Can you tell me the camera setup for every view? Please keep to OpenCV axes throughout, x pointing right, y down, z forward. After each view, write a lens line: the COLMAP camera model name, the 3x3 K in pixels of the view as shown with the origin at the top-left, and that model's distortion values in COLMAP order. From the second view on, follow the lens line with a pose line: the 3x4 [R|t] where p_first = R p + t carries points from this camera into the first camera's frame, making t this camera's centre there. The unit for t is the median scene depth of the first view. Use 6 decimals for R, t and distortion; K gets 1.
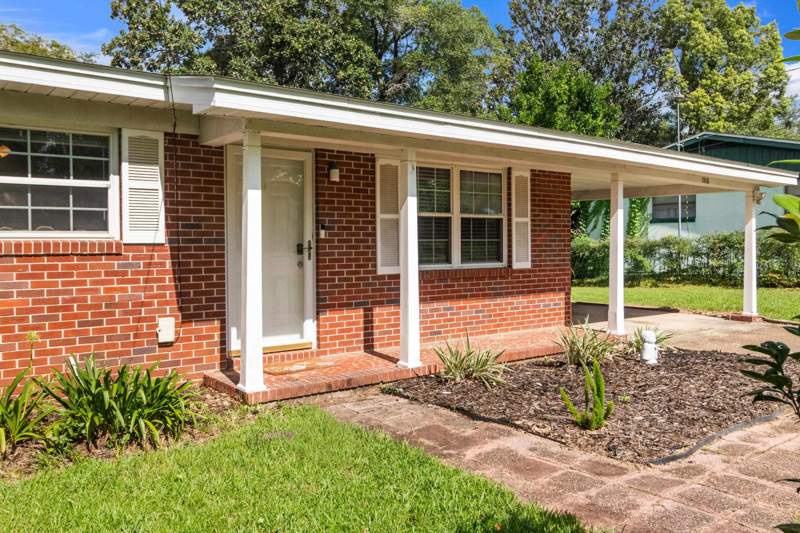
lens RADIAL K [[639.1, 0, 401.7], [0, 639.1, 249.9], [0, 0, 1]] dist [0.010348, -0.000730]
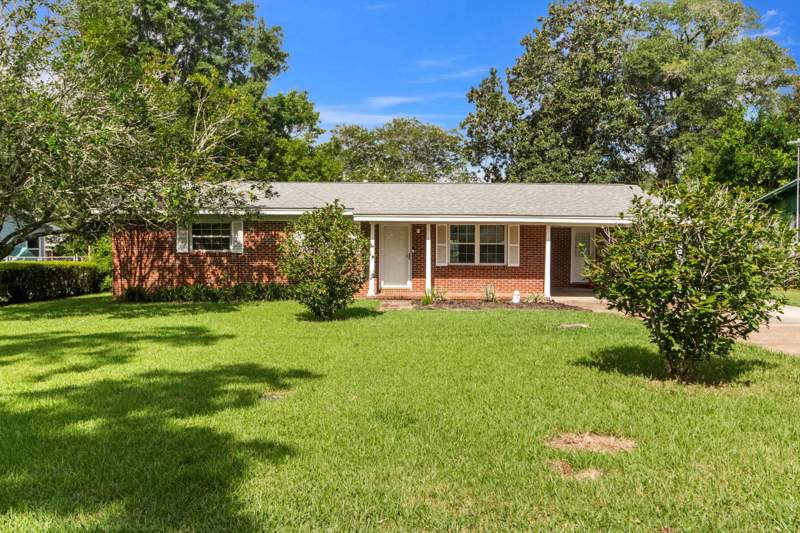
lens RADIAL K [[639.1, 0, 401.7], [0, 639.1, 249.9], [0, 0, 1]] dist [0.010348, -0.000730]
pose [[0.787065, 0.012445, -0.616744, 1.438983], [-0.016128, 0.999870, -0.000406, -0.025348], [0.616659, 0.010266, 0.787164, -1.172078]]
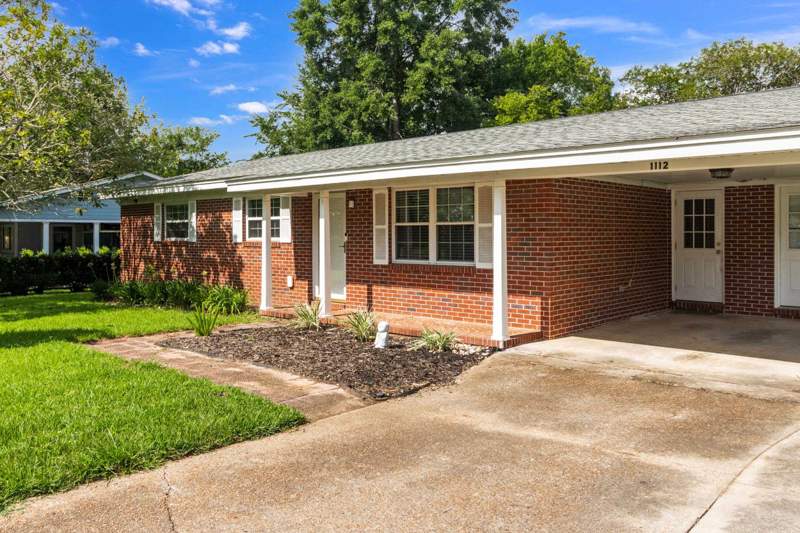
lens RADIAL K [[639.1, 0, 401.7], [0, 639.1, 249.9], [0, 0, 1]] dist [0.010348, -0.000730]
pose [[0.174375, 0.027548, -0.984294, 1.420856], [-0.009639, 0.999608, 0.026269, -0.035932], [0.984632, 0.004907, 0.174572, 0.740945]]
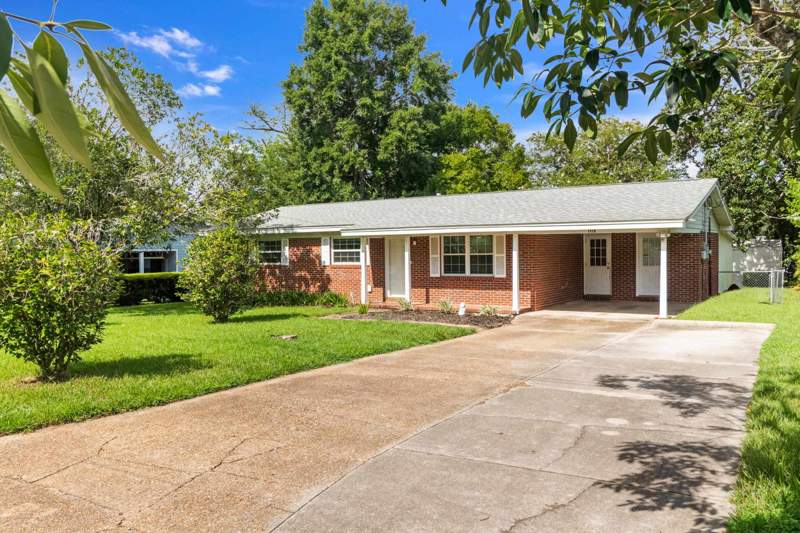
lens RADIAL K [[639.1, 0, 401.7], [0, 639.1, 249.9], [0, 0, 1]] dist [0.010348, -0.000730]
pose [[0.341547, -0.005873, -0.939846, 2.399587], [-0.000933, 0.999978, -0.006588, -0.057339], [0.939864, 0.003127, 0.341534, -0.075982]]
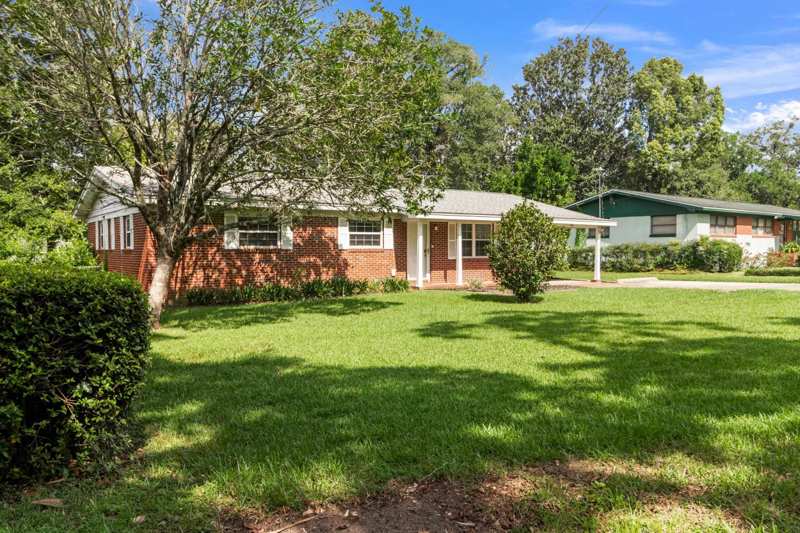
lens RADIAL K [[639.1, 0, 401.7], [0, 639.1, 249.9], [0, 0, 1]] dist [0.010348, -0.000730]
pose [[0.998899, 0.003833, -0.046764, -0.112494], [-0.004219, 0.999958, -0.008174, 0.017031], [0.046730, 0.008362, 0.998873, -1.971434]]
